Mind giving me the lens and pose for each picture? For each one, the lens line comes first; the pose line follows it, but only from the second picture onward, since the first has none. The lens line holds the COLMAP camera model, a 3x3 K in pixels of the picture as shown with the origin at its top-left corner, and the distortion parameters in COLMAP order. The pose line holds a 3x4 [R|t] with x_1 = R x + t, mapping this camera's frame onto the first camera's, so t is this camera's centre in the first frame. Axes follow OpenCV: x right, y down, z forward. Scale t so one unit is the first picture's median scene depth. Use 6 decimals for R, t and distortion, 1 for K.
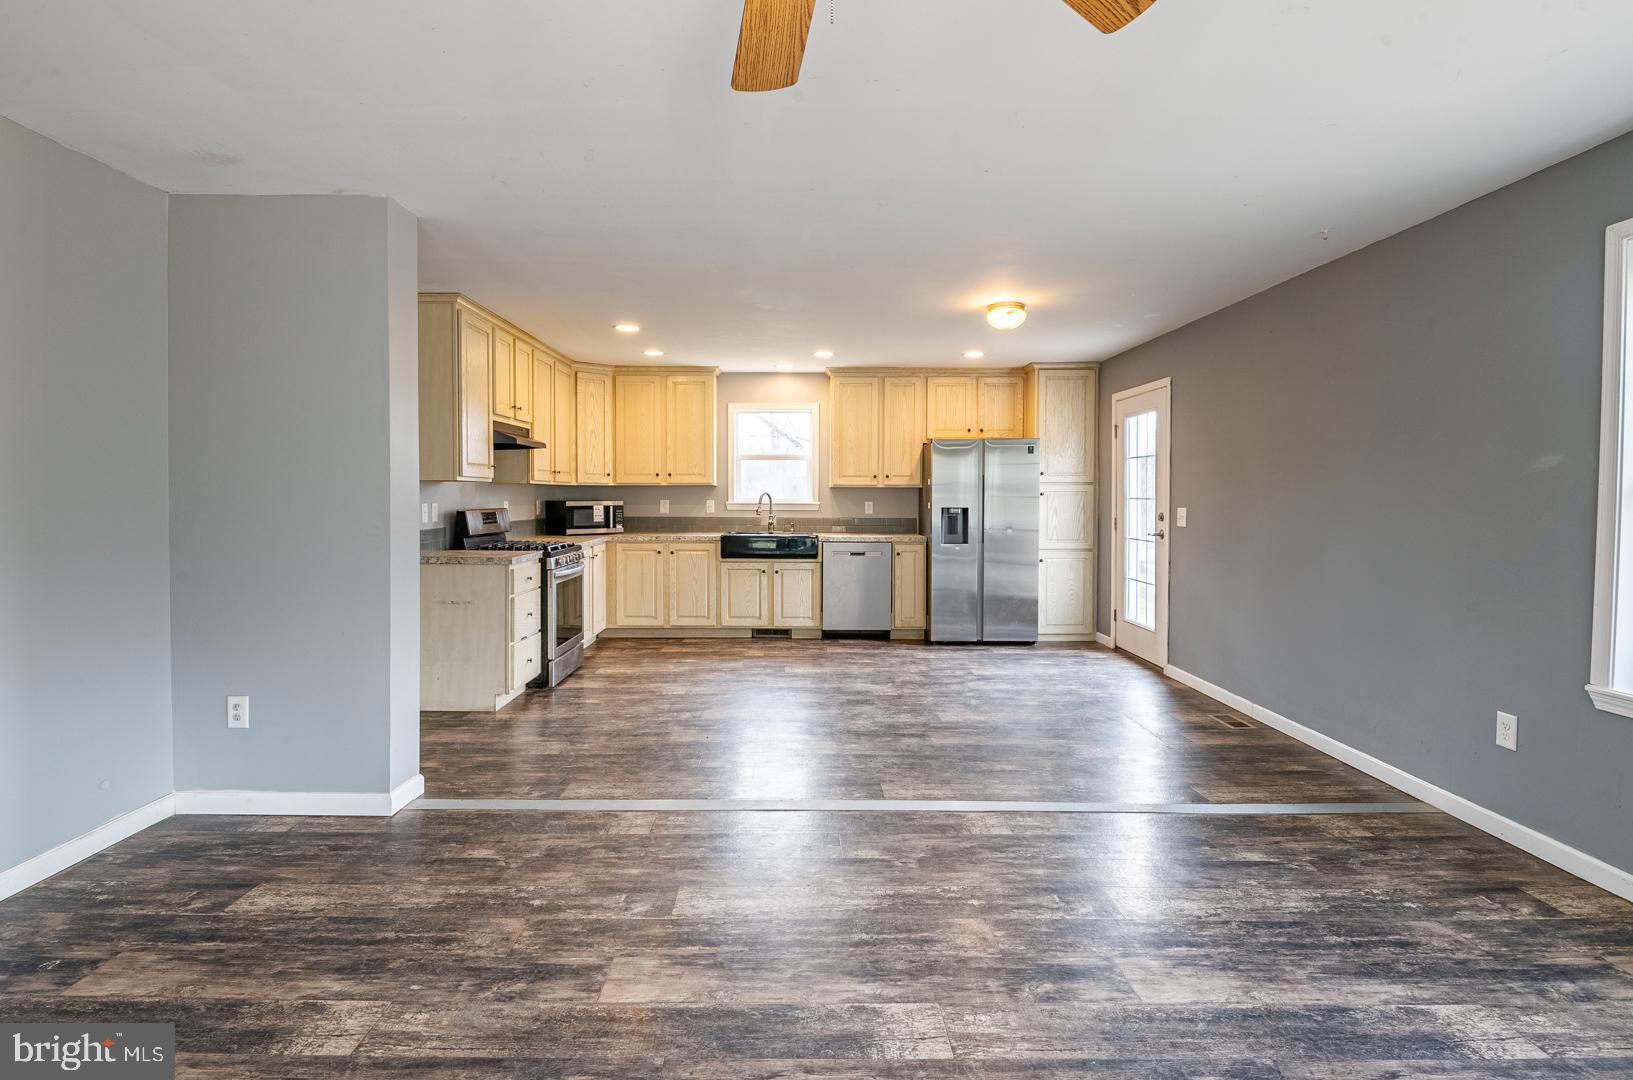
lens RADIAL K [[824.3, 0, 805.9], [0, 824.3, 521.6], [0, 0, 1]] dist [-0.000329, -0.007502]
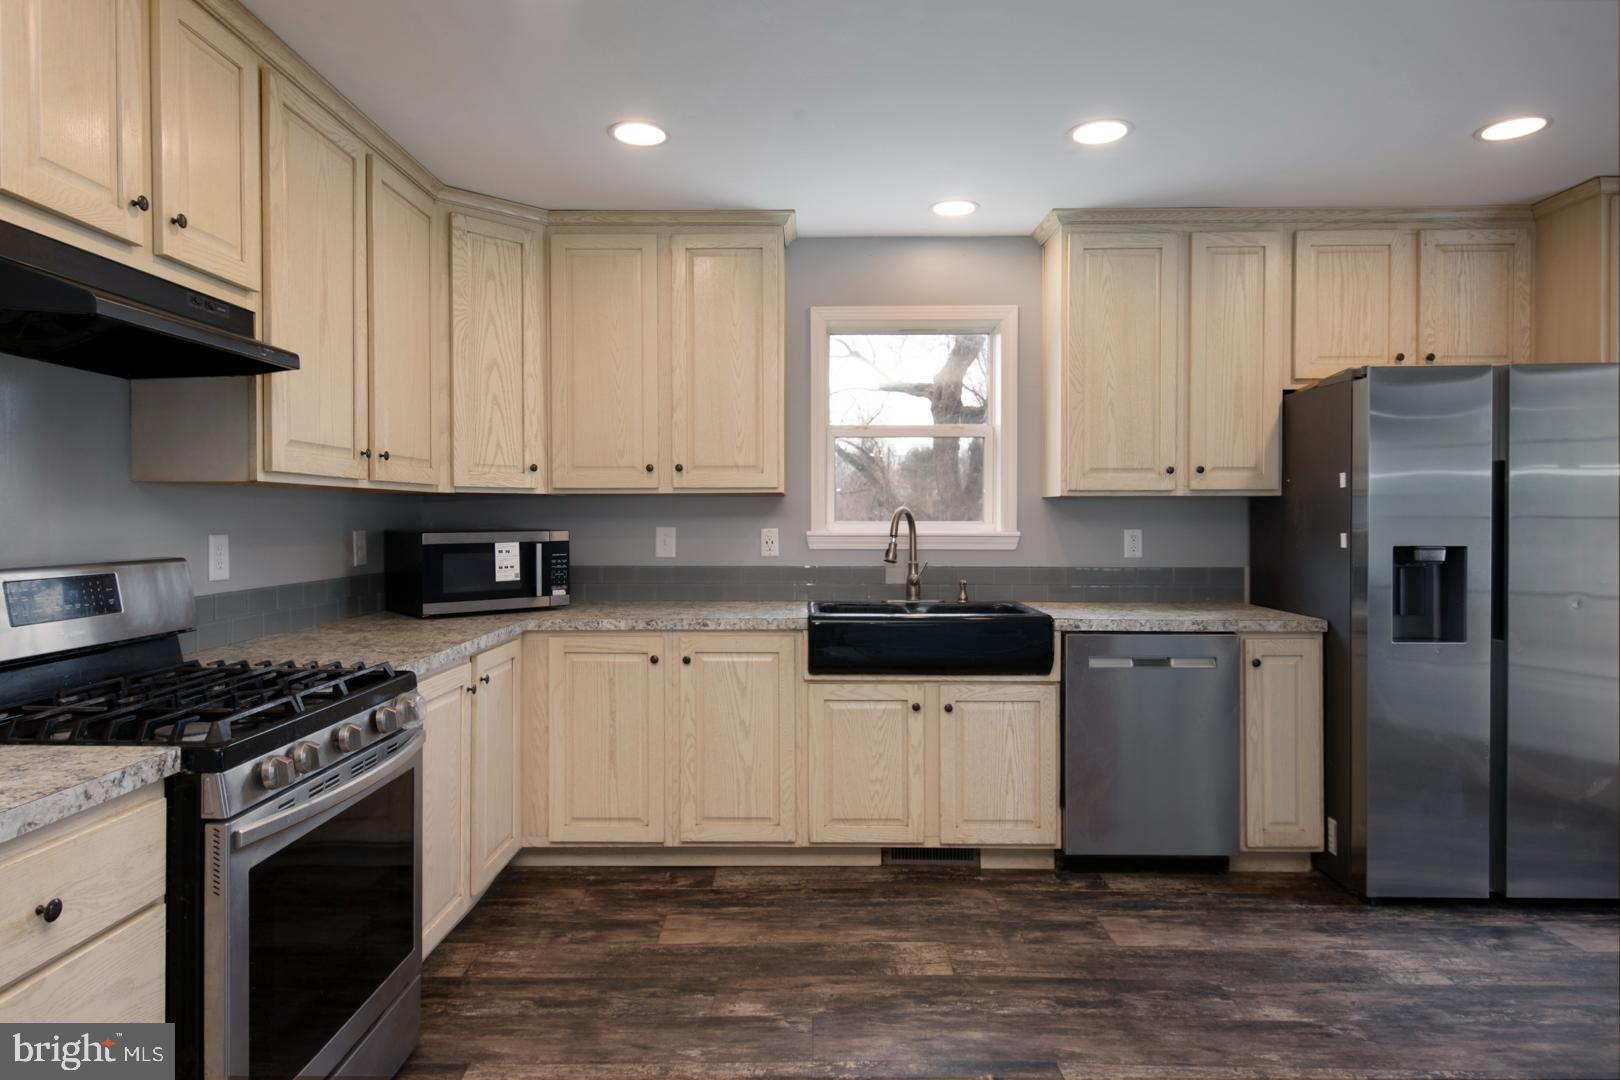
lens RADIAL K [[961.8, 0, 800.0], [0, 961.8, 525.2], [0, 0, 1]] dist [-0.004362, -0.004220]
pose [[0.999678, -0.003718, -0.025109, -0.105446], [0.003184, 0.999769, -0.021248, -0.019586], [0.025183, 0.021161, 0.999459, 0.592898]]
